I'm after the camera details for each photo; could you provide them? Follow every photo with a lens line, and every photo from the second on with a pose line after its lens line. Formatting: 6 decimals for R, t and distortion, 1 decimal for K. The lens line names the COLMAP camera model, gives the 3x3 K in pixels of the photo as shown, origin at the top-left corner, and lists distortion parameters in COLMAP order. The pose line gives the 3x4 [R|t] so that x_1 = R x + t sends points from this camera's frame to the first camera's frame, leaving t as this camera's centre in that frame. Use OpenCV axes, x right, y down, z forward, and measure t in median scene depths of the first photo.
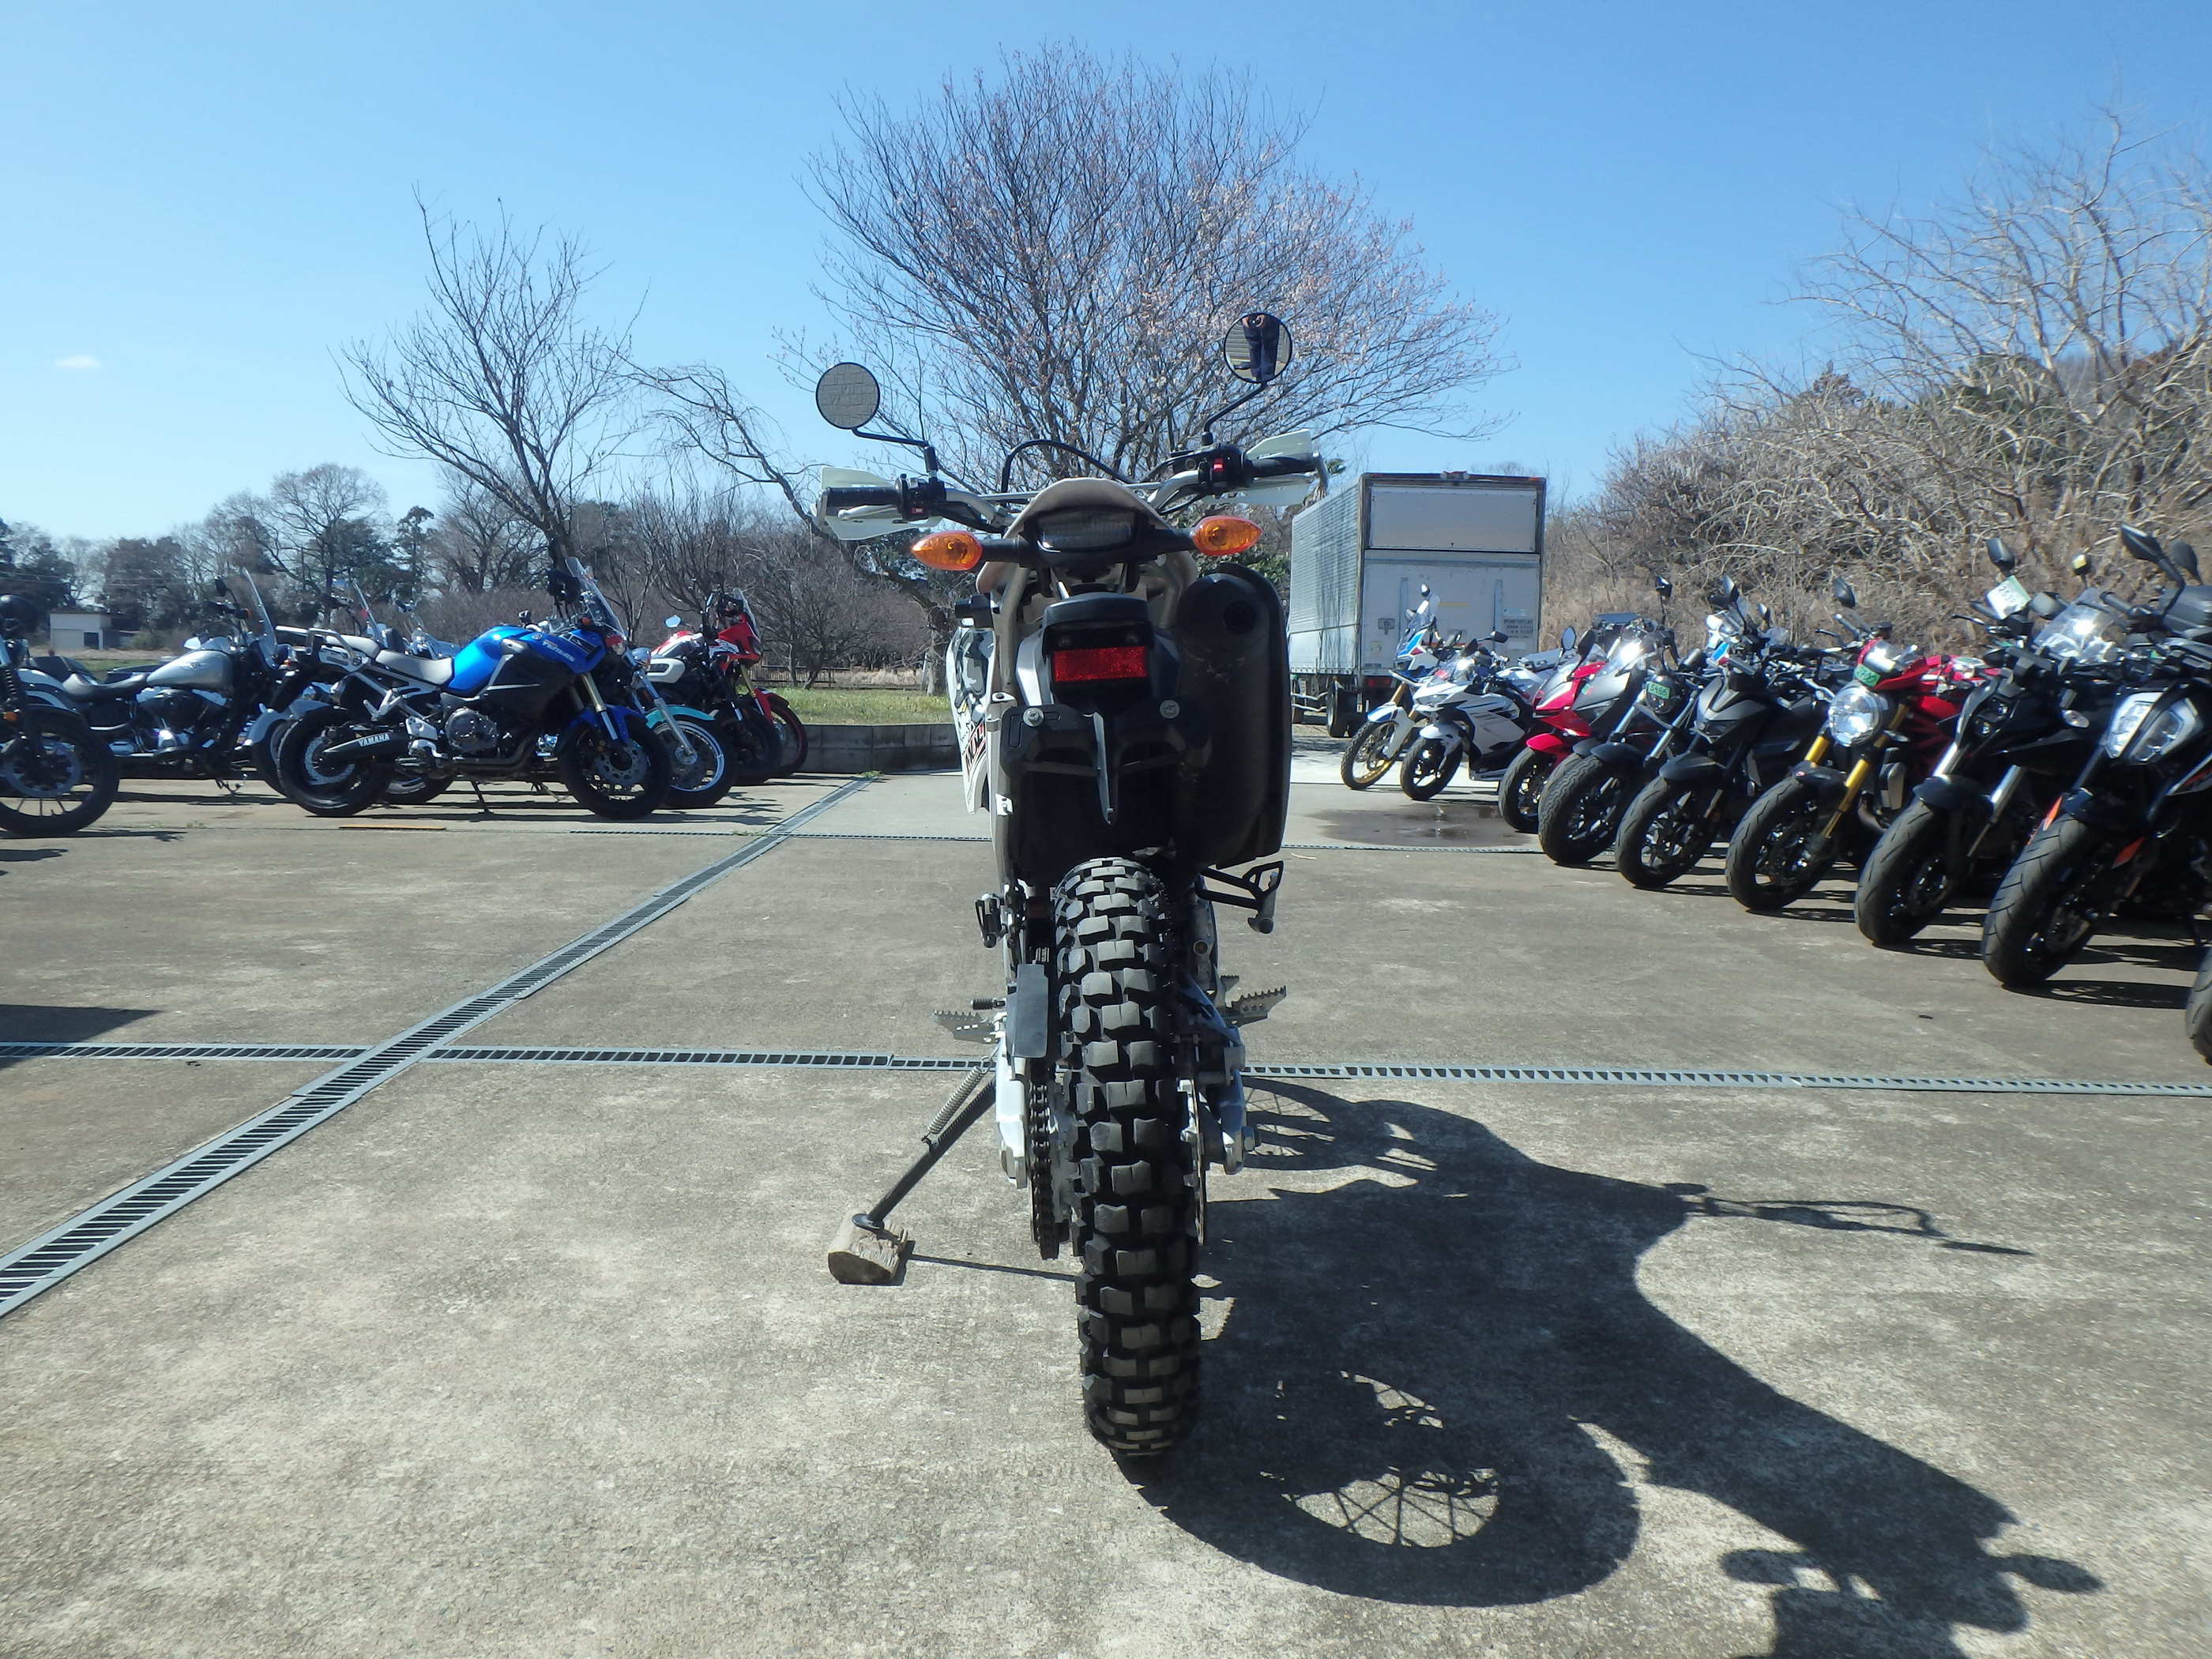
lens RADIAL K [[1695.1, 0, 1089.6], [0, 1695.1, 782.1], [0, 0, 1]] dist [-0.007578, 0.006495]
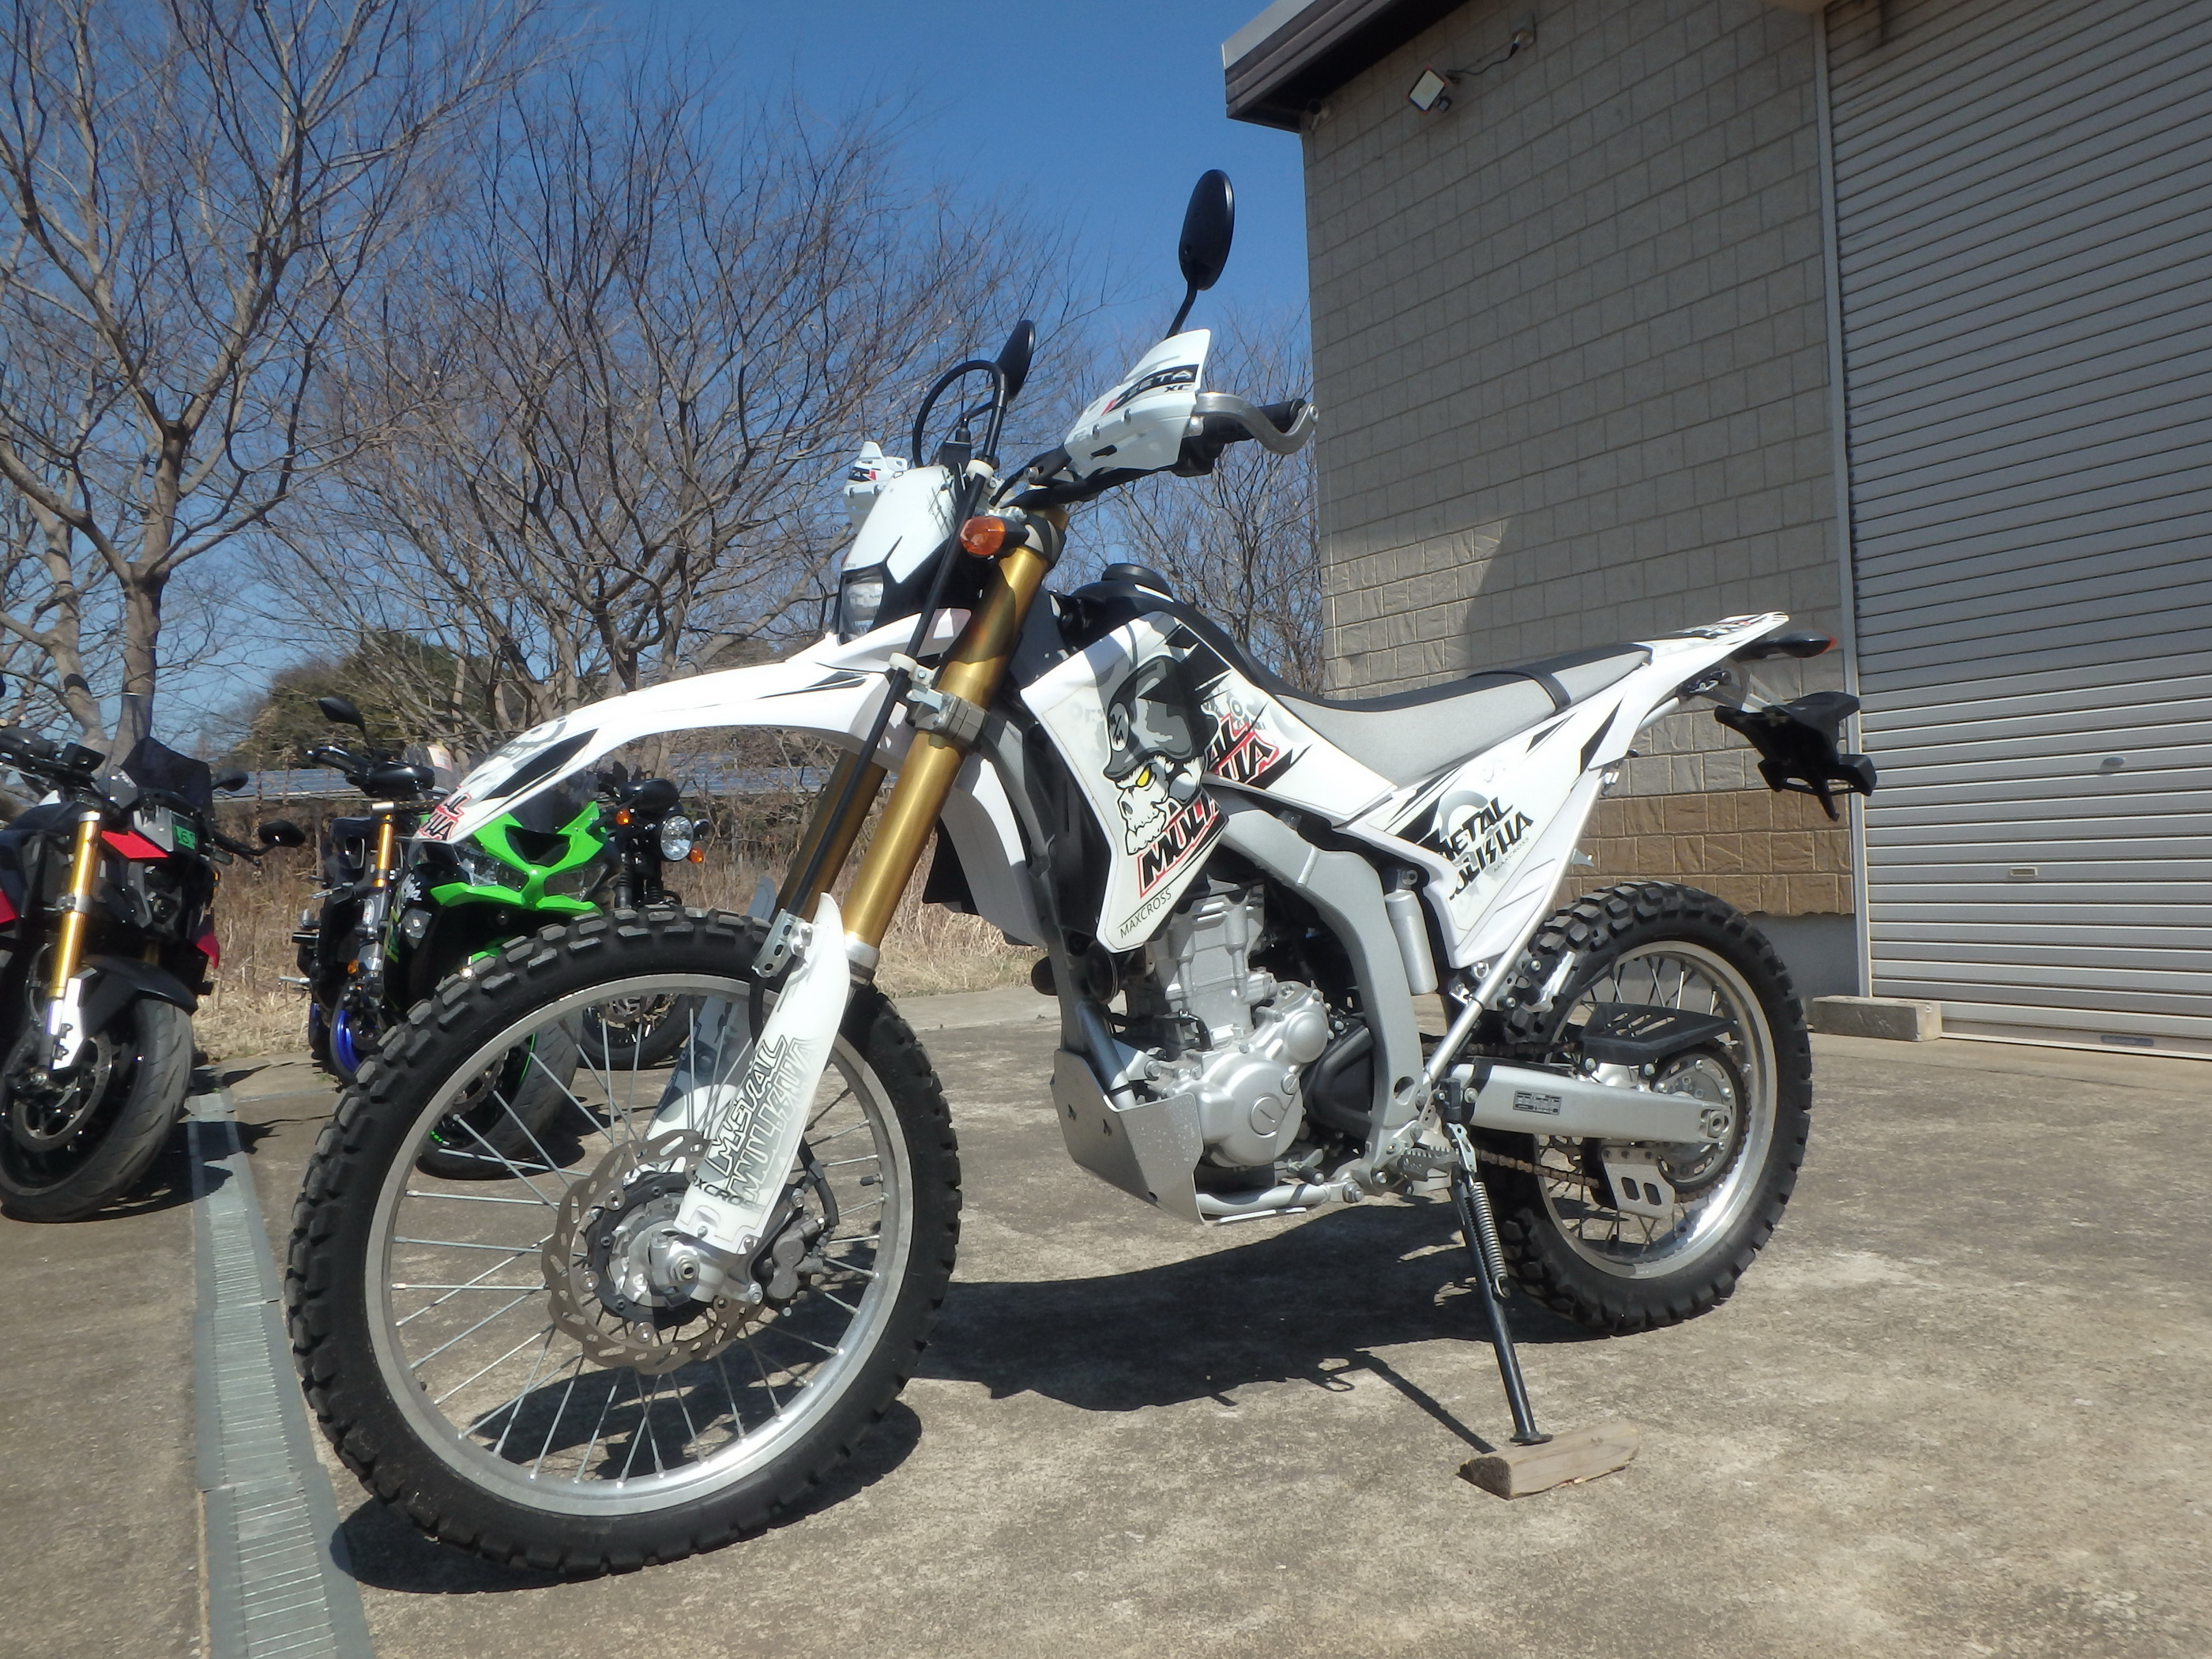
lens RADIAL K [[1695.1, 0, 1140.4], [0, 1695.1, 819.3], [0, 0, 1]] dist [-0.007578, 0.006495]
pose [[-0.477227, 0.008435, 0.878740, -0.747028], [0.085766, 0.995627, 0.037020, -0.062303], [-0.874585, 0.093033, -0.475863, 1.552885]]
